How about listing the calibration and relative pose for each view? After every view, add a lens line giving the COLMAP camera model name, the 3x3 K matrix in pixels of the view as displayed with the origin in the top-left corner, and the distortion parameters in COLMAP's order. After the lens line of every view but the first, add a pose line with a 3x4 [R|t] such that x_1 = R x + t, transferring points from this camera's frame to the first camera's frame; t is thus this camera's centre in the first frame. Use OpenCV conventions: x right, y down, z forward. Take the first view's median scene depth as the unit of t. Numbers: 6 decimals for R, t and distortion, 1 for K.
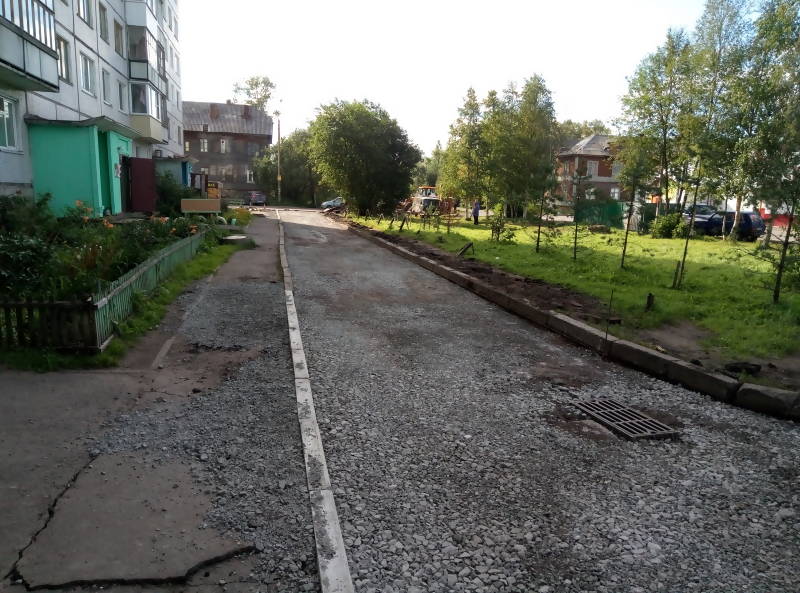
lens RADIAL K [[585.0, 0, 396.0], [0, 585.0, 296.9], [0, 0, 1]] dist [0.041516, -0.046081]
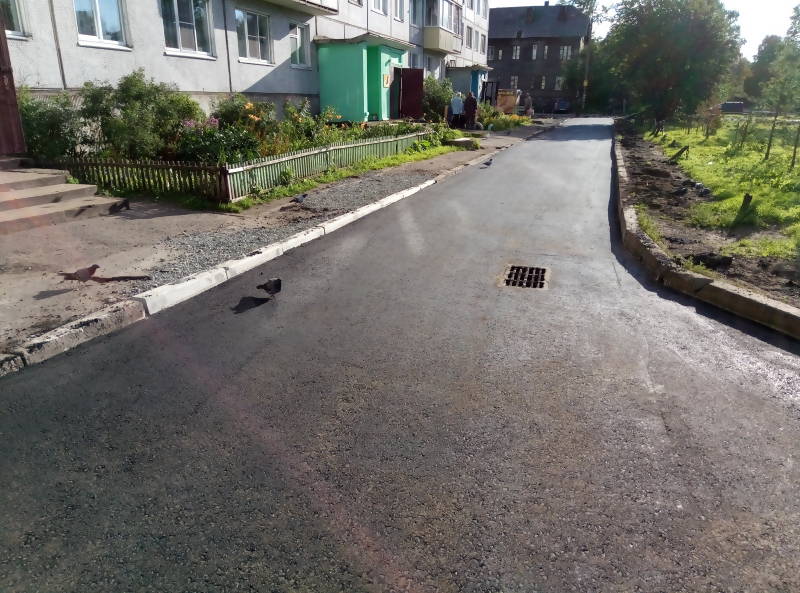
lens RADIAL K [[585.0, 0, 396.0], [0, 585.0, 296.9], [0, 0, 1]] dist [0.041516, -0.046081]
pose [[0.858051, 0.142639, -0.493359, 0.101995], [-0.070218, 0.984218, 0.162432, 0.008761], [0.508742, -0.104733, 0.854525, -0.017752]]
